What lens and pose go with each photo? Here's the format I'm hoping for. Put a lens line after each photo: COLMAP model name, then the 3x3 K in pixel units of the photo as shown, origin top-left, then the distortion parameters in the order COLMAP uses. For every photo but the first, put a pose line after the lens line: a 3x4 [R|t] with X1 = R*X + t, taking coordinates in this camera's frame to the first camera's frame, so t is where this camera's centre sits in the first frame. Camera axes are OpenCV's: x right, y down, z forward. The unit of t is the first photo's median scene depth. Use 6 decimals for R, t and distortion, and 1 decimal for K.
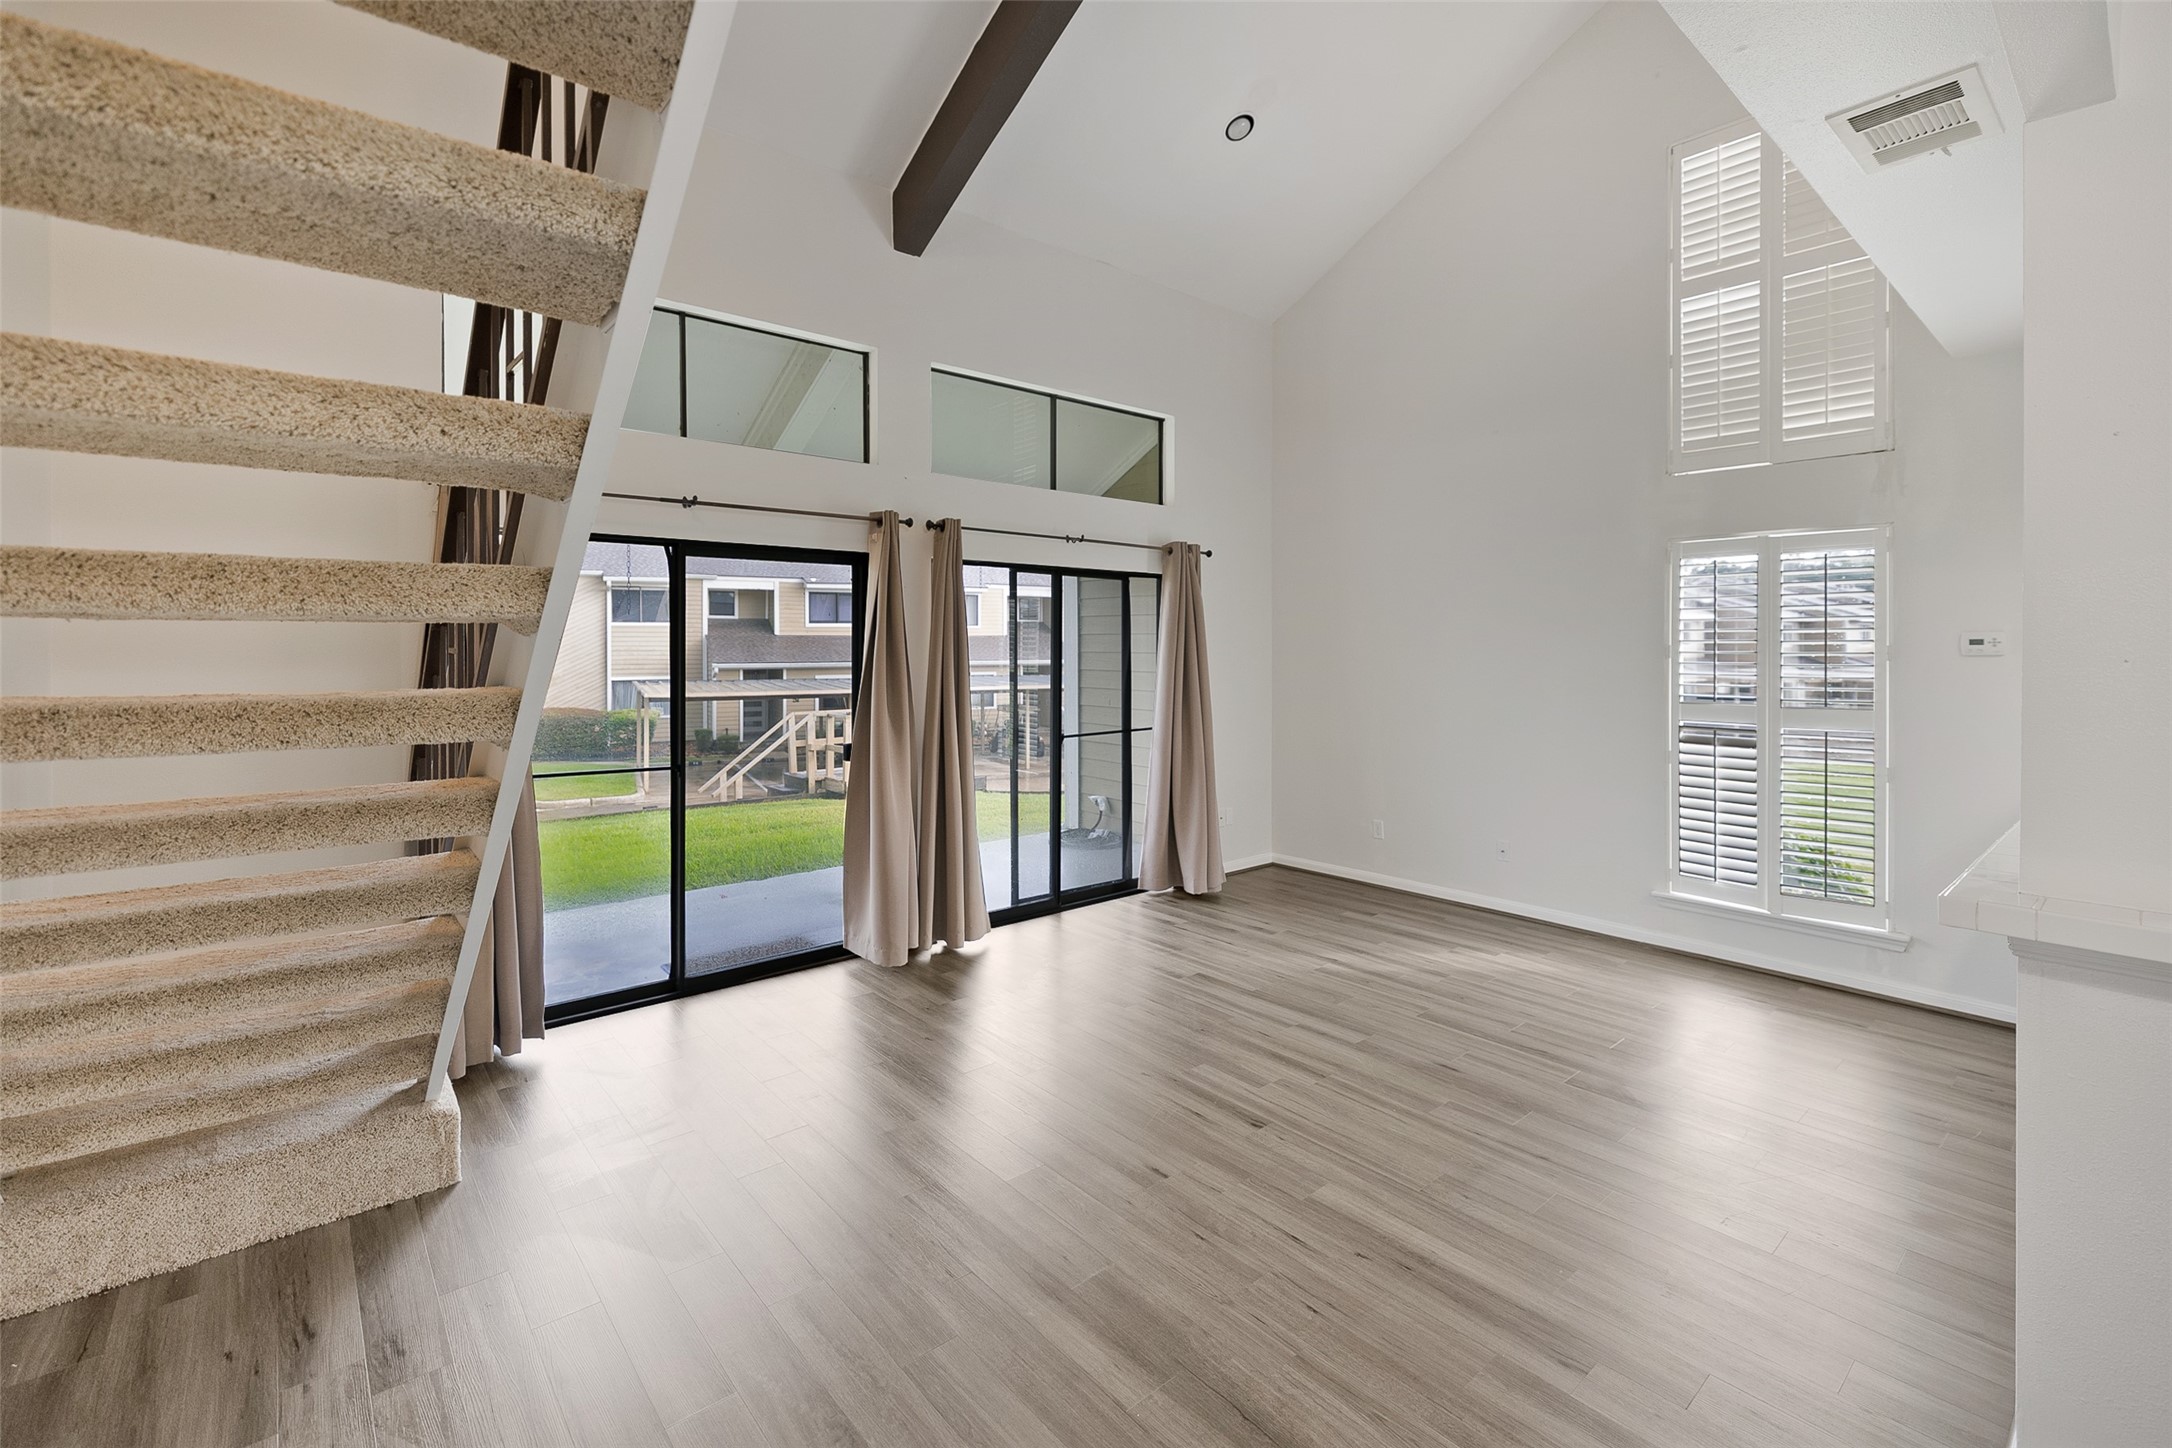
lens RADIAL K [[951.8, 0, 1078.9], [0, 951.8, 651.2], [0, 0, 1]] dist [0.000896, 0.000364]
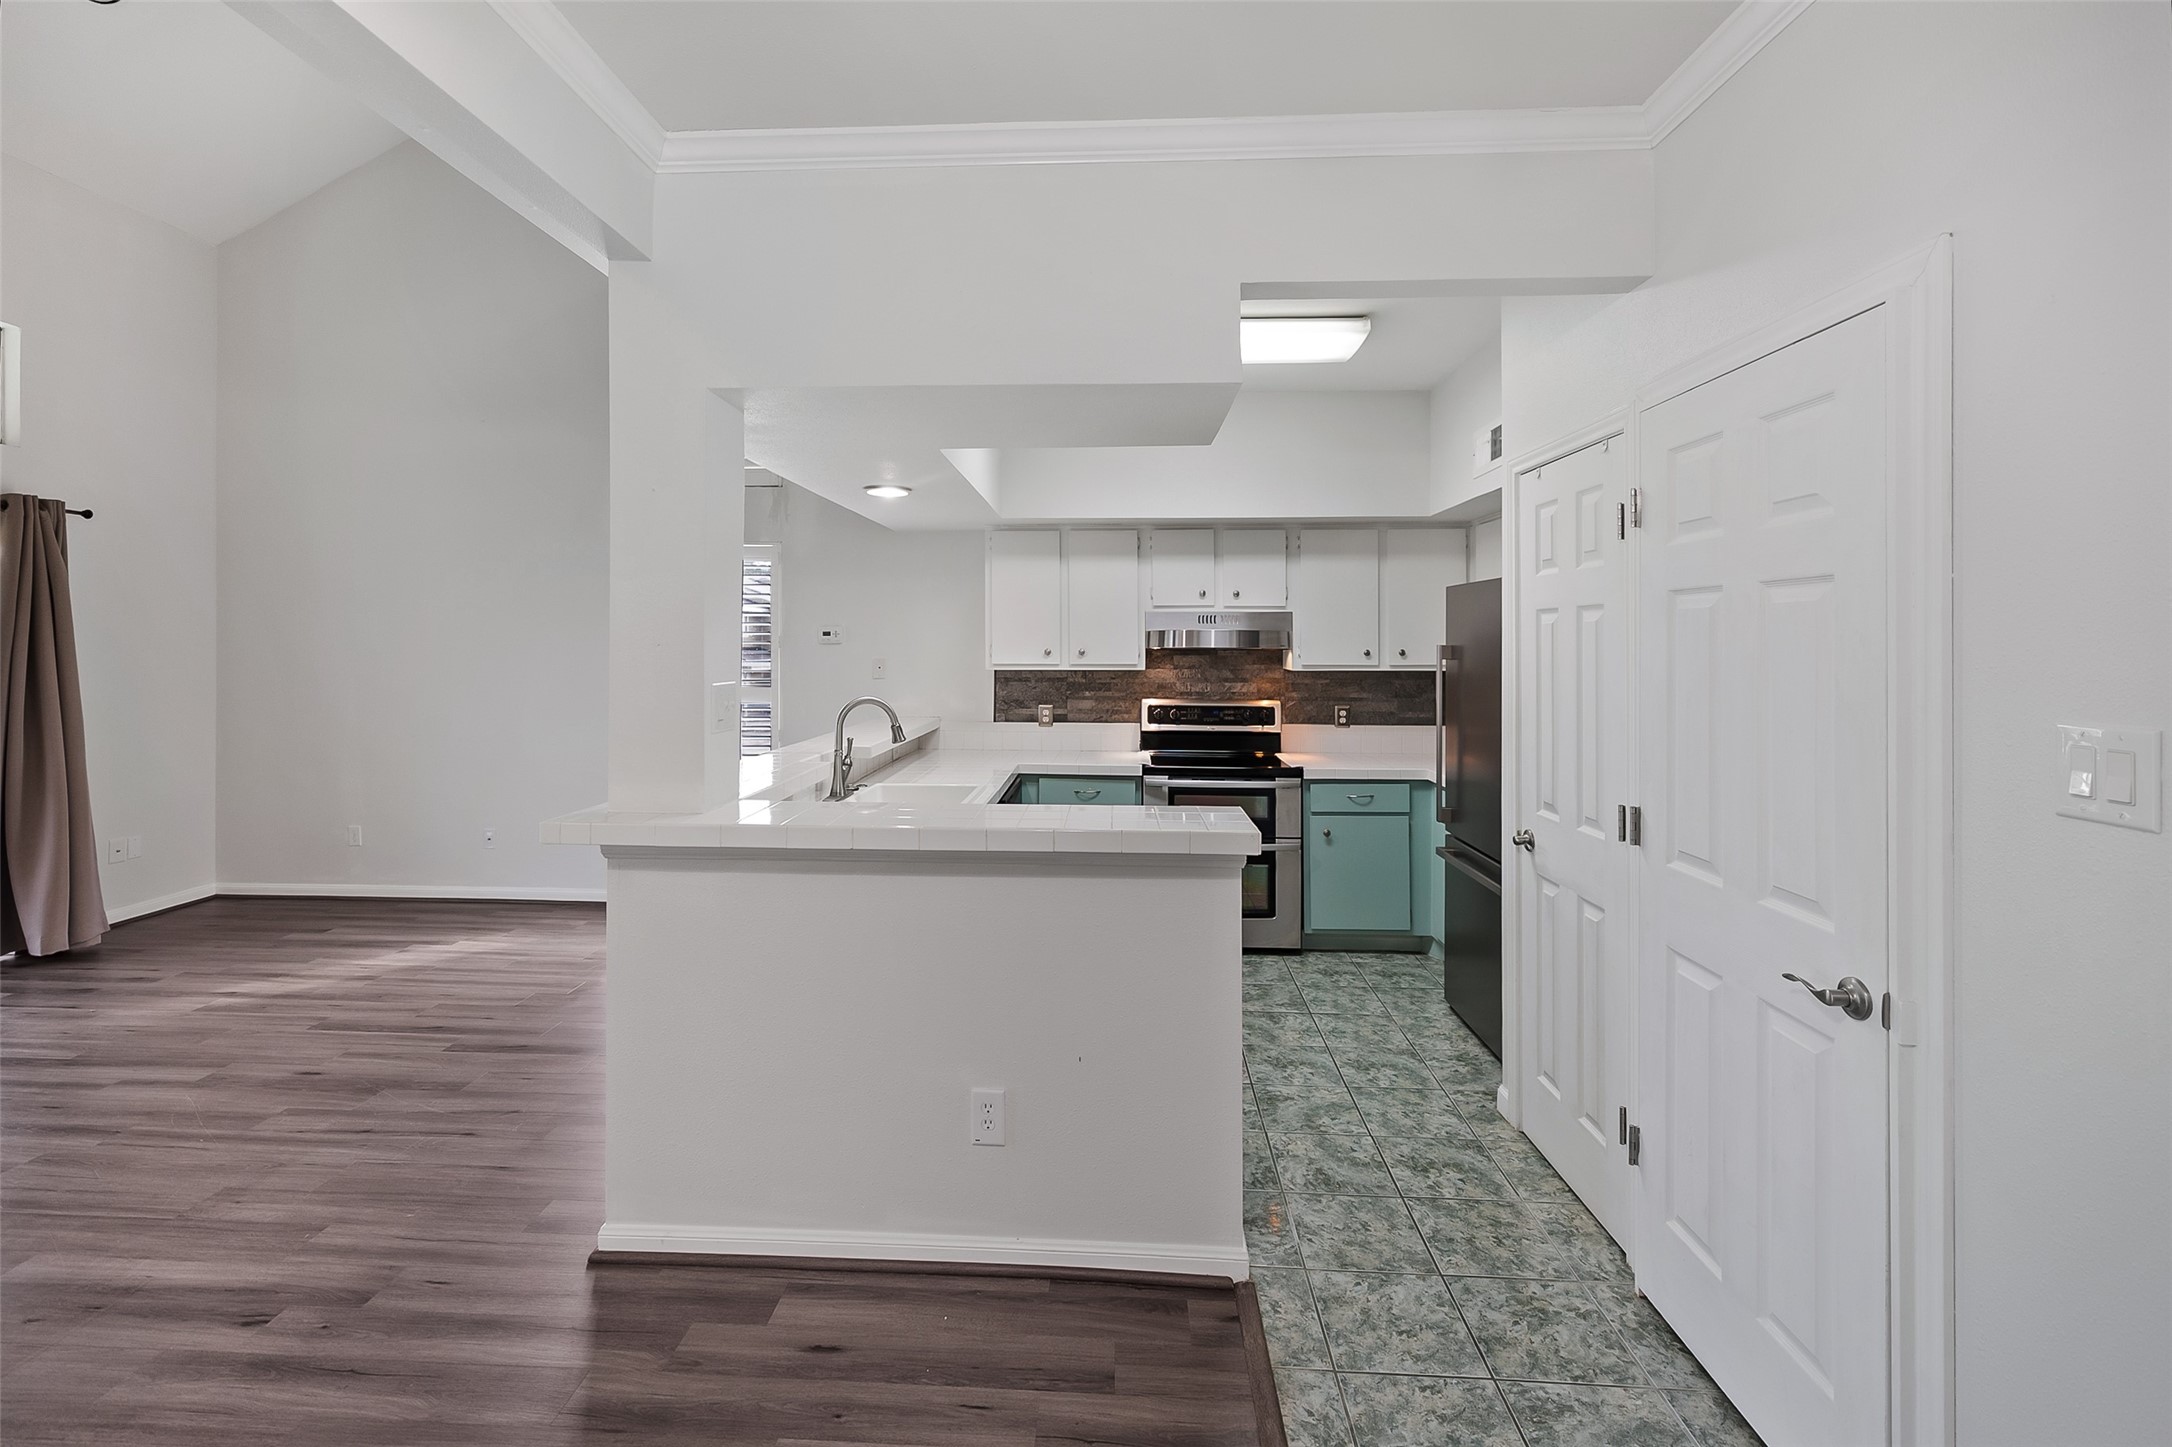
lens RADIAL K [[944.8, 0, 1071.5], [0, 944.8, 637.5], [0, 0, 1]] dist [0.001205, -0.000301]
pose [[0.682749, 0.005602, 0.730631, 0.161531], [-0.001805, 0.999980, -0.005980, 0.002655], [-0.730650, 0.002764, 0.682746, -0.157873]]
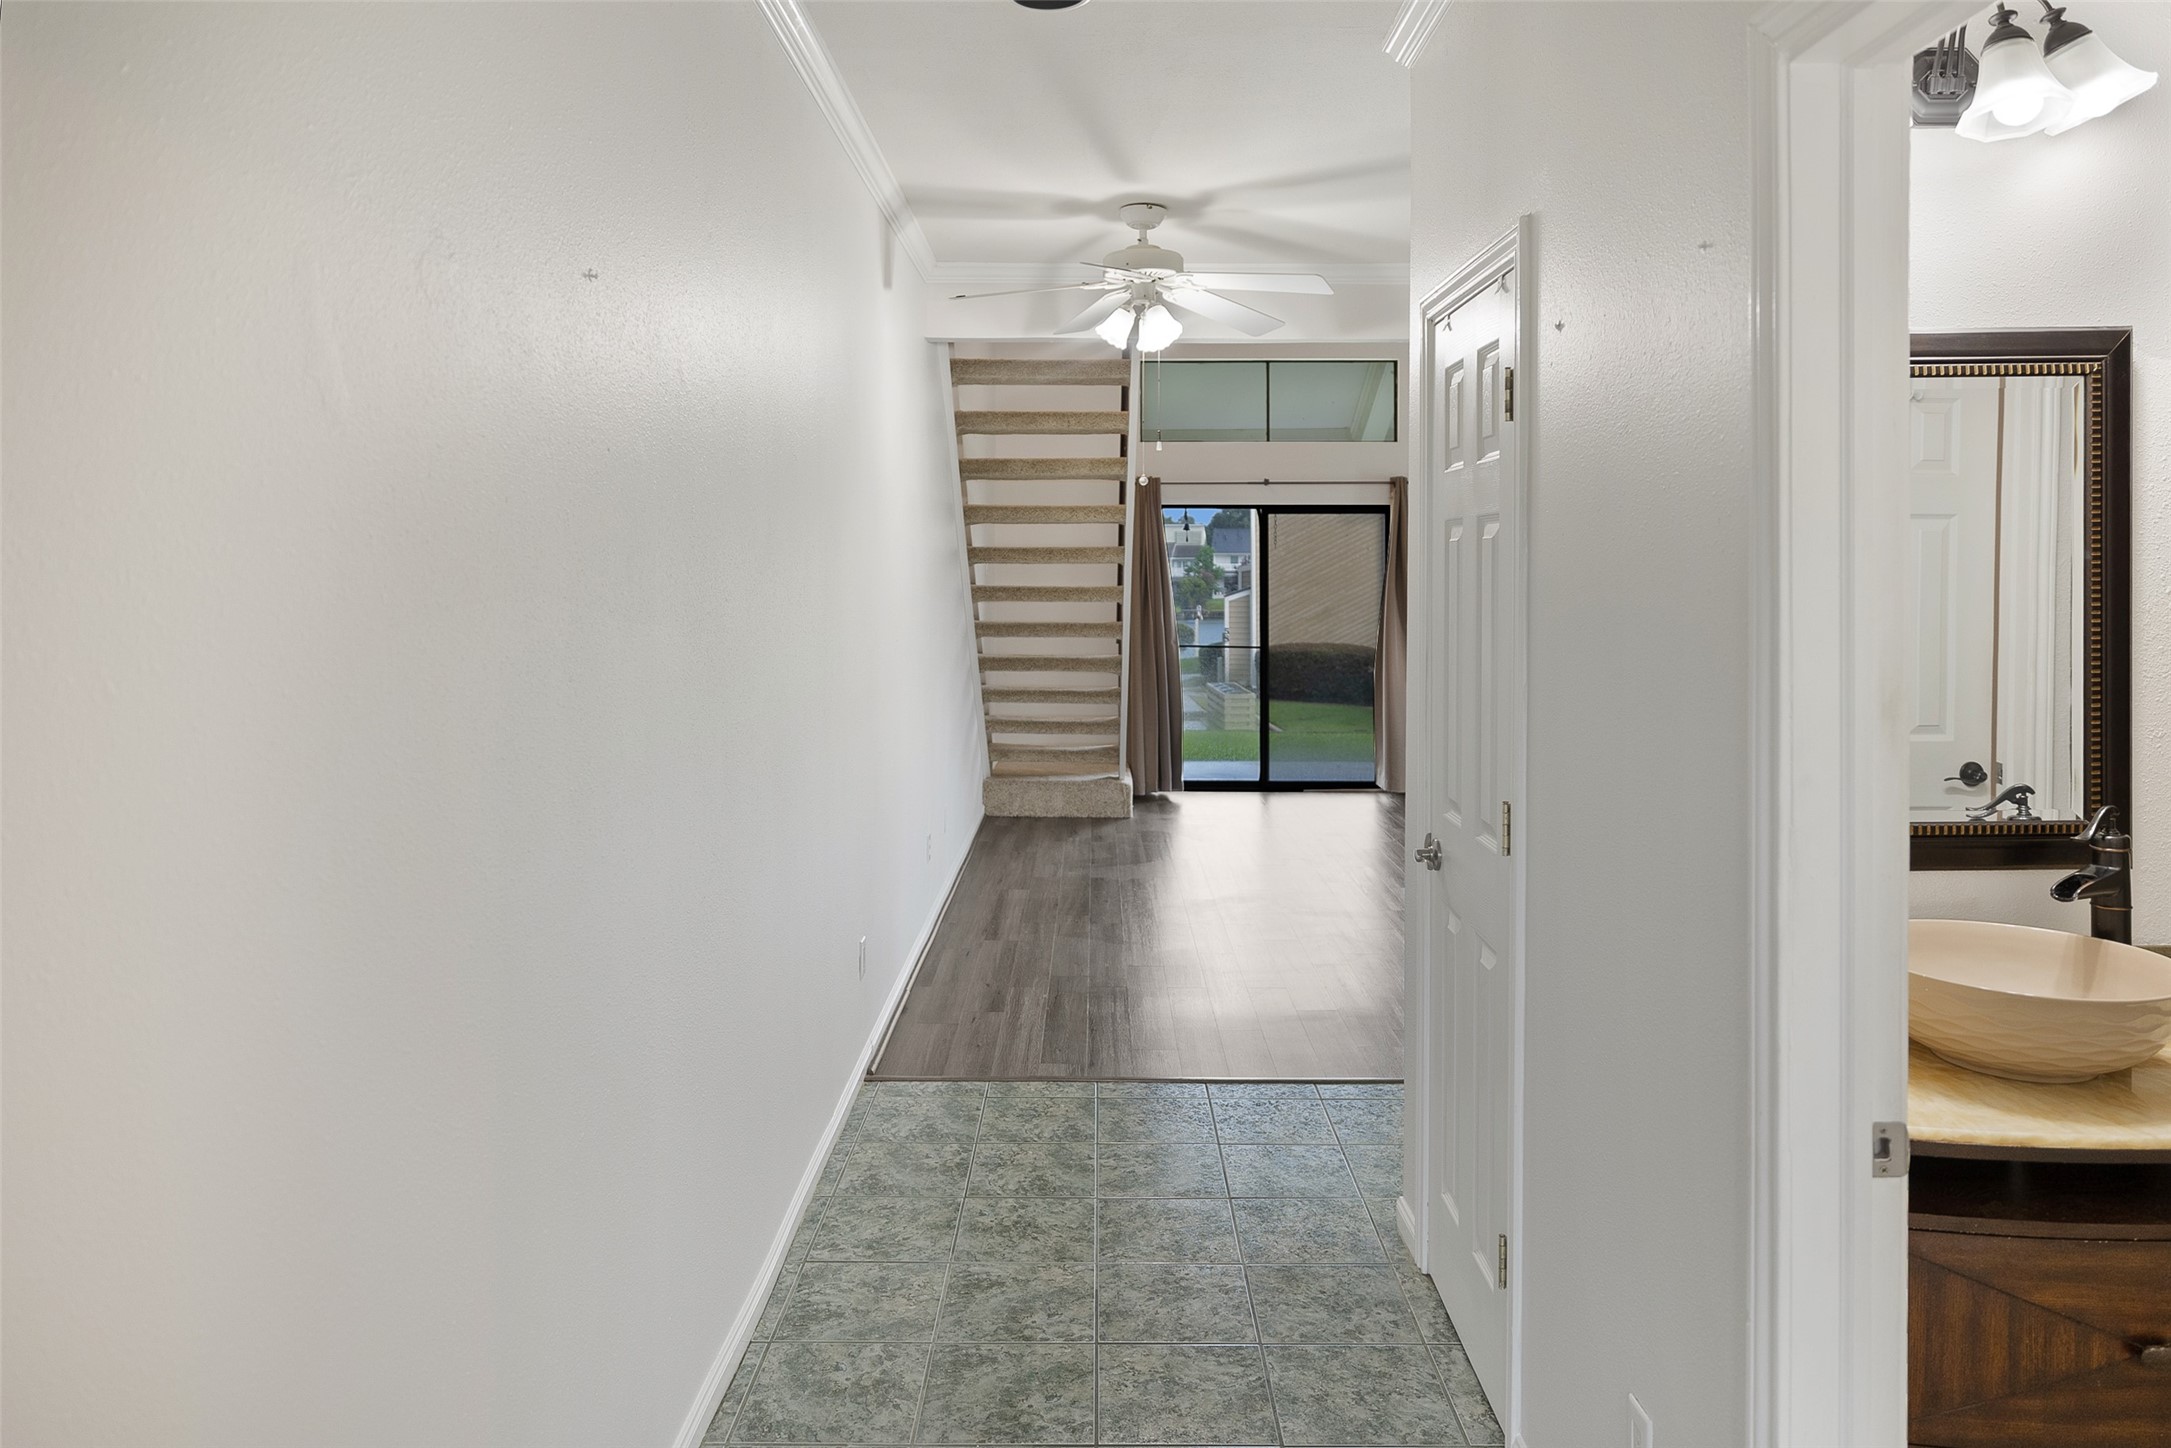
lens RADIAL K [[1403.1, 0, 1079.4], [0, 1403.1, 574.7], [0, 0, 1]] dist [0.008263, 0.002410]
pose [[0.759448, 0.000740, -0.650567, 0.795593], [-0.003785, 0.999987, -0.003281, 0.007590], [0.650557, 0.004954, 0.759442, -0.896102]]
